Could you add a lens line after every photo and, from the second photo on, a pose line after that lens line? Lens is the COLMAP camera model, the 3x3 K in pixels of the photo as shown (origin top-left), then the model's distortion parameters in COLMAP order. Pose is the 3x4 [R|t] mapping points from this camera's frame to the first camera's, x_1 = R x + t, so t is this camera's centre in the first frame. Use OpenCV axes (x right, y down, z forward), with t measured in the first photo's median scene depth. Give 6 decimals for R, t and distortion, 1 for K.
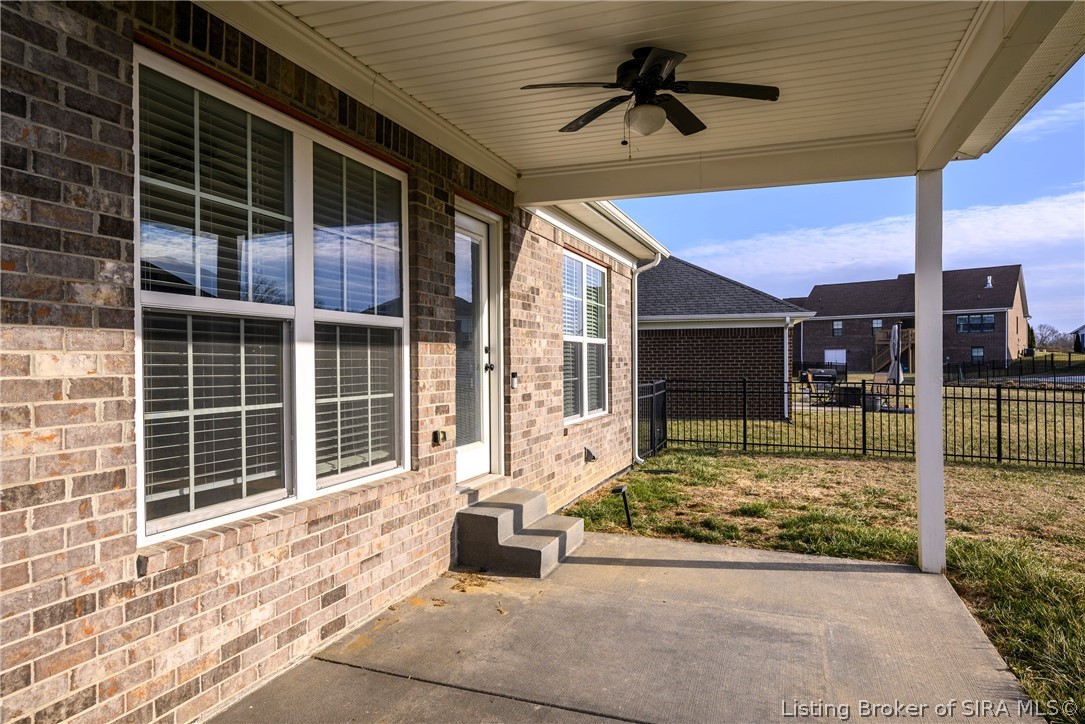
lens RADIAL K [[656.5, 0, 542.5], [0, 656.5, 362.0], [0, 0, 1]] dist [0.000437, 0.000193]
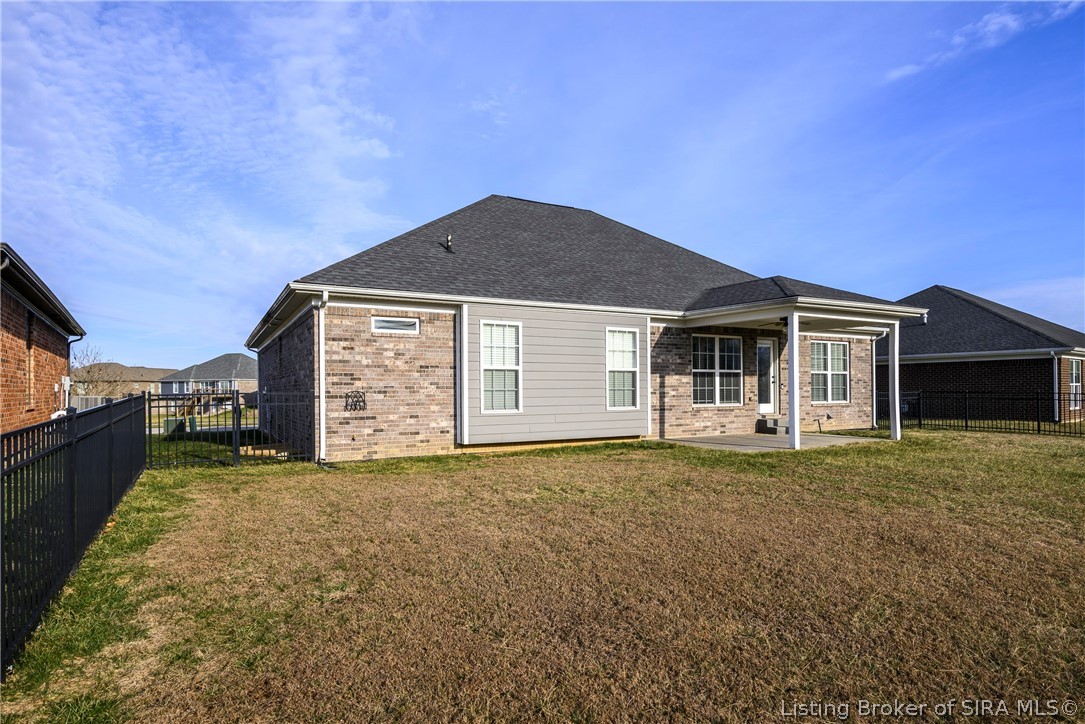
lens RADIAL K [[578.5, 0, 537.8], [0, 578.5, 381.0], [0, 0, 1]] dist [0.001831, -0.000096]
pose [[0.767046, -0.004145, -0.641579, 1.284699], [-0.001357, 0.999966, -0.008083, 0.039802], [0.641591, 0.007070, 0.767014, -2.959853]]
